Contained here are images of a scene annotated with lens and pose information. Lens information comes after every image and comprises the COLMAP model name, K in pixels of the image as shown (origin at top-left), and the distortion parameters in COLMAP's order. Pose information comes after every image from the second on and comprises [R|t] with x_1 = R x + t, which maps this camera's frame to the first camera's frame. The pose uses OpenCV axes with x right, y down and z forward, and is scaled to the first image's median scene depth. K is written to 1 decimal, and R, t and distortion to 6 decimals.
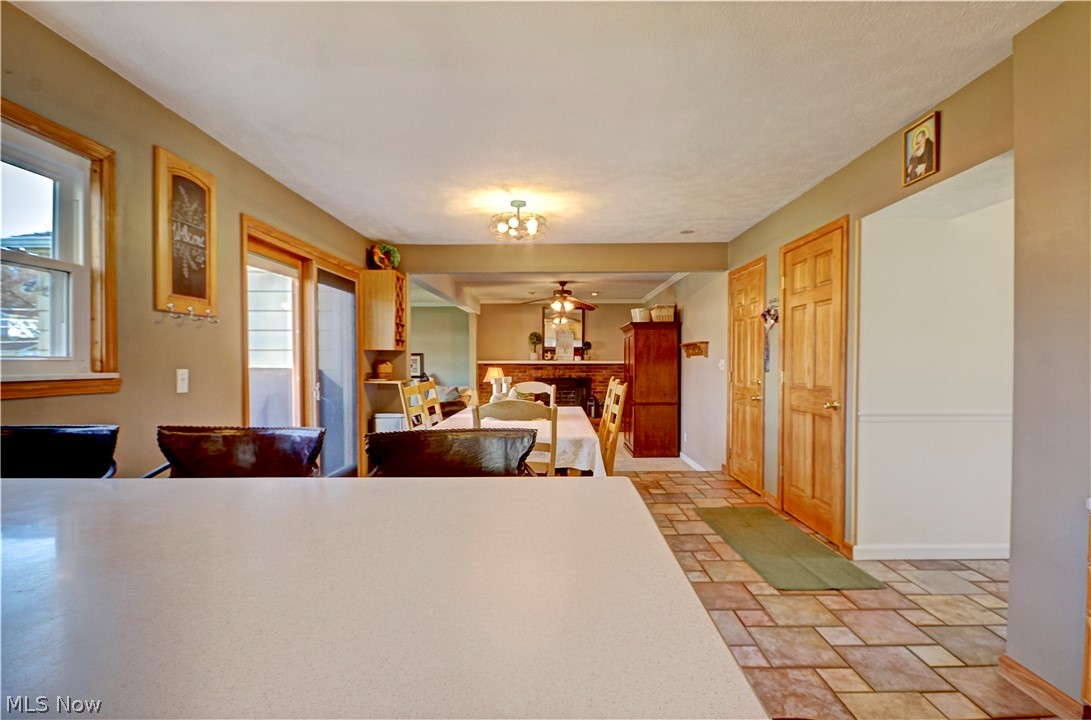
lens RADIAL K [[520.4, 0, 549.7], [0, 520.4, 367.4], [0, 0, 1]] dist [0.000602, -0.007499]
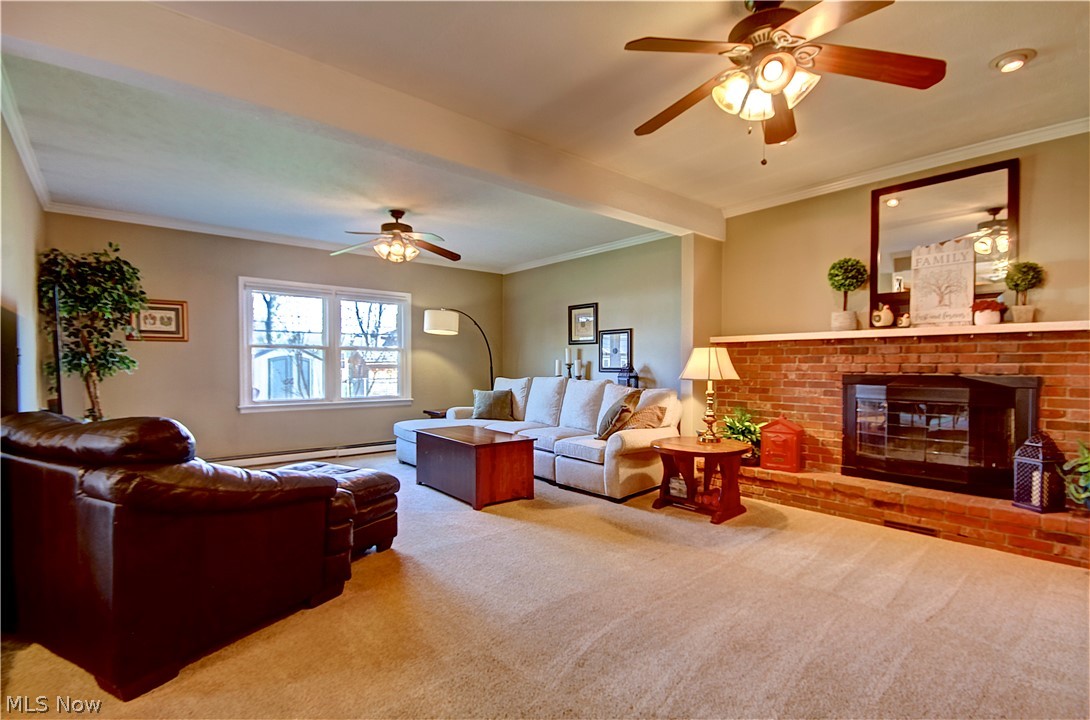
lens RADIAL K [[503.0, 0, 546.4], [0, 503.0, 376.8], [0, 0, 1]] dist [0.002460, -0.006841]
pose [[0.654298, 0.020141, -0.755969, 0.160397], [-0.015281, 0.999793, 0.013411, 0.028372], [0.756082, 0.002777, 0.654471, 0.822810]]
